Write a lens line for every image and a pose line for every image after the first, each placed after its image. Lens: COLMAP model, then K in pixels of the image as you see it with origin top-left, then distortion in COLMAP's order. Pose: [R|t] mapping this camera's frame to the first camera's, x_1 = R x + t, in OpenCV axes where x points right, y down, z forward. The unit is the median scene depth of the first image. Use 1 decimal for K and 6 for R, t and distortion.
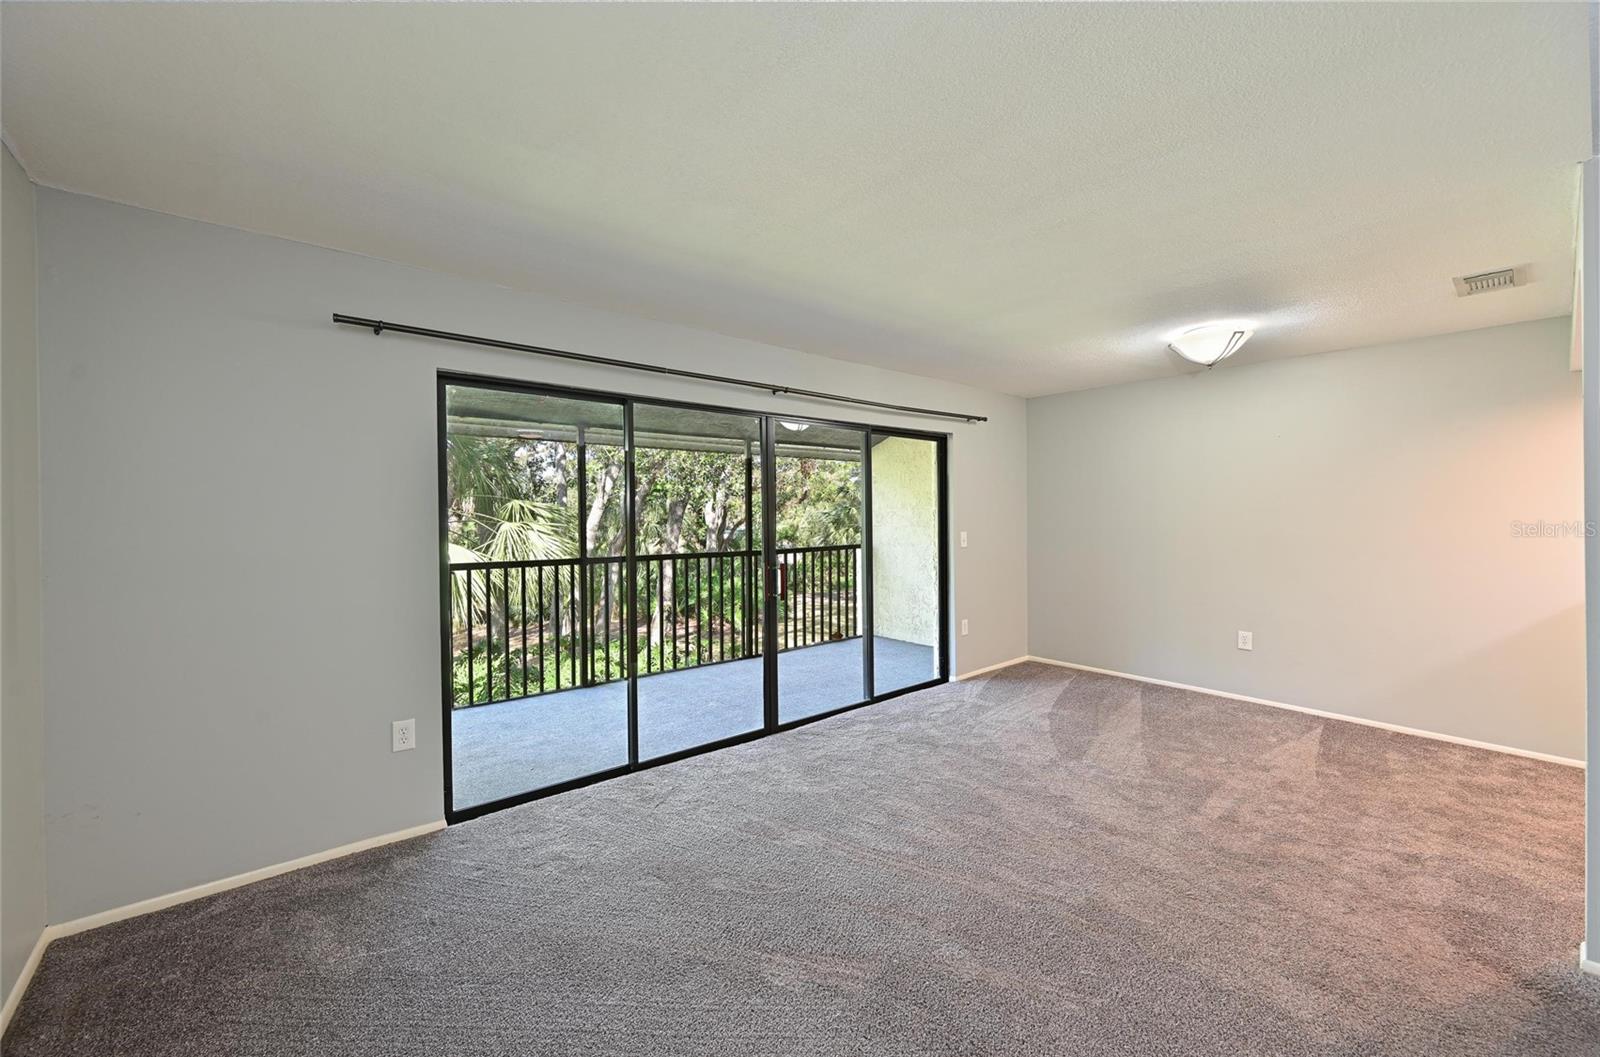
lens RADIAL K [[653.0, 0, 798.1], [0, 653.0, 504.7], [0, 0, 1]] dist [0.001683, -0.000272]
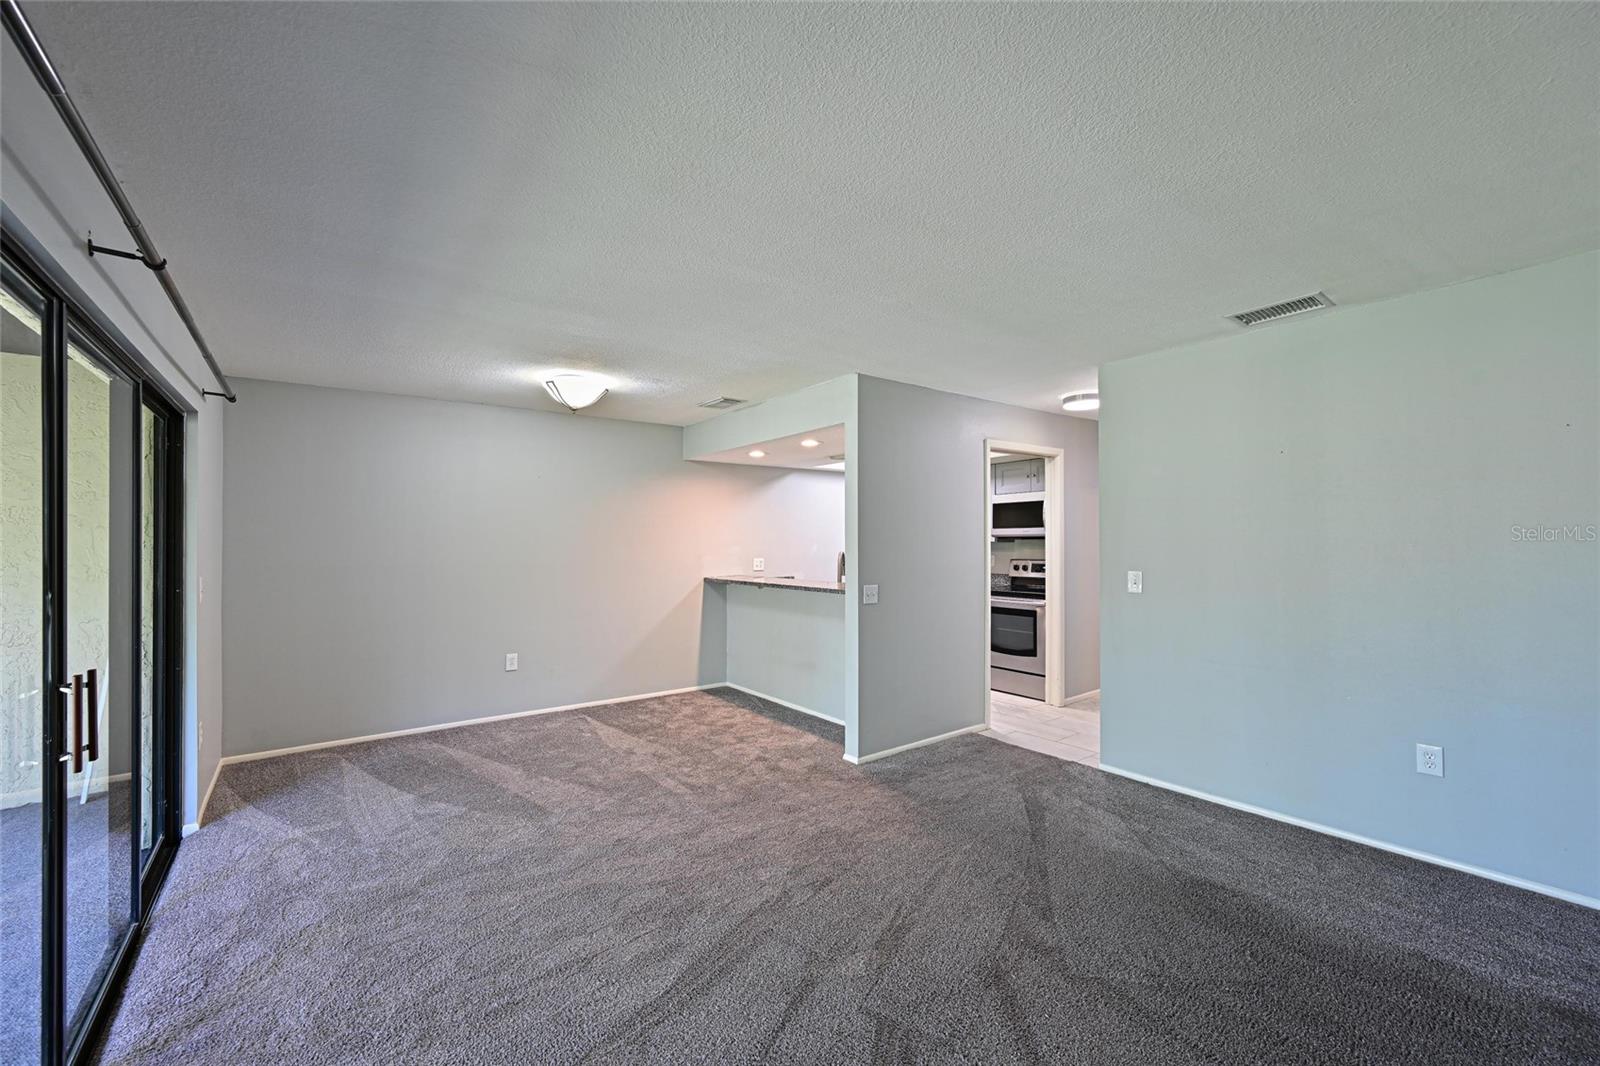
lens RADIAL K [[636.3, 0, 798.4], [0, 636.3, 544.0], [0, 0, 1]] dist [0.001045, 0.000122]
pose [[0.068800, -0.003907, 0.997623, -0.426547], [0.003963, 0.999986, 0.003643, 0.011169], [-0.997623, 0.003703, 0.068814, 0.577145]]
